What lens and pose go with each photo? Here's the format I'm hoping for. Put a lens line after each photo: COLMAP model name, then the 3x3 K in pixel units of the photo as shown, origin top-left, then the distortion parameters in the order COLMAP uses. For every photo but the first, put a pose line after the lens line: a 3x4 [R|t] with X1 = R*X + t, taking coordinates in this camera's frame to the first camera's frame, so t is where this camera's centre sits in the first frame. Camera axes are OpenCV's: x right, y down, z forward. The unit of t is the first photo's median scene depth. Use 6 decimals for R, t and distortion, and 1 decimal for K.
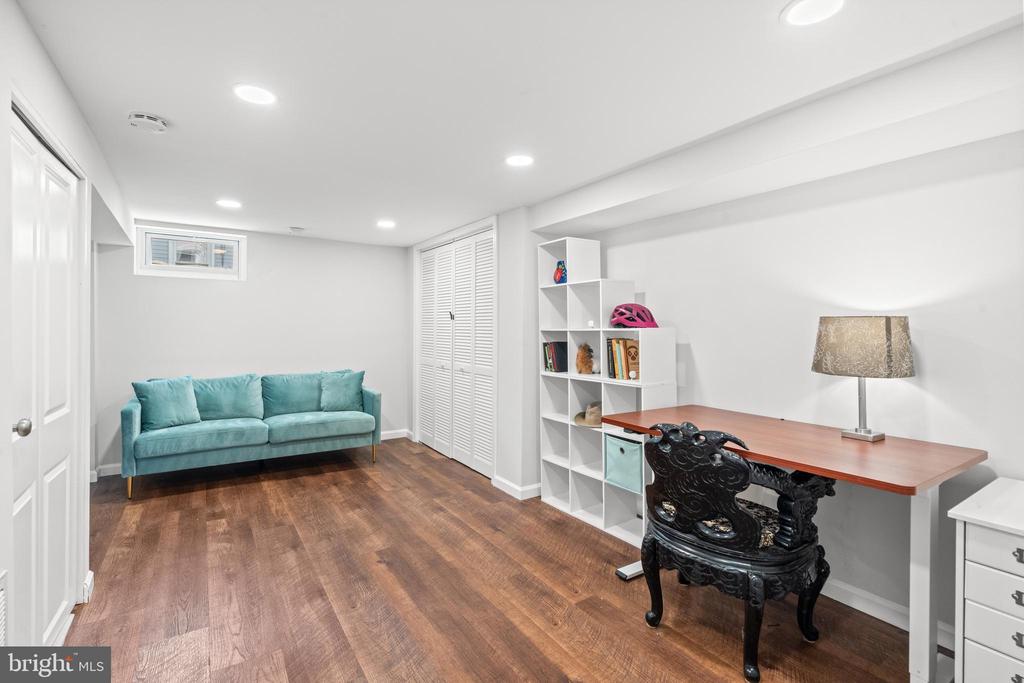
lens RADIAL K [[467.0, 0, 496.4], [0, 467.0, 328.1], [0, 0, 1]] dist [-0.008756, 0.002559]
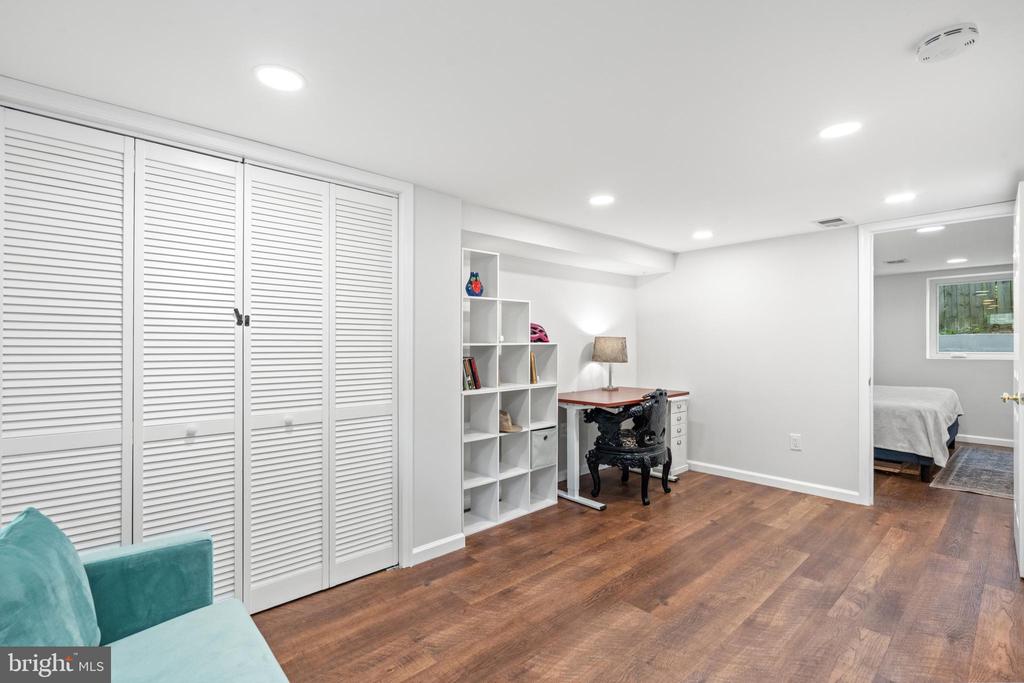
lens RADIAL K [[467.0, 0, 510.7], [0, 467.0, 341.7], [0, 0, 1]] dist [-0.008756, 0.002559]
pose [[-0.171890, 0.002568, 0.985113, -0.962711], [0.002532, 0.999994, -0.002165, -0.000421], [-0.985113, 0.002122, -0.171895, 1.287816]]
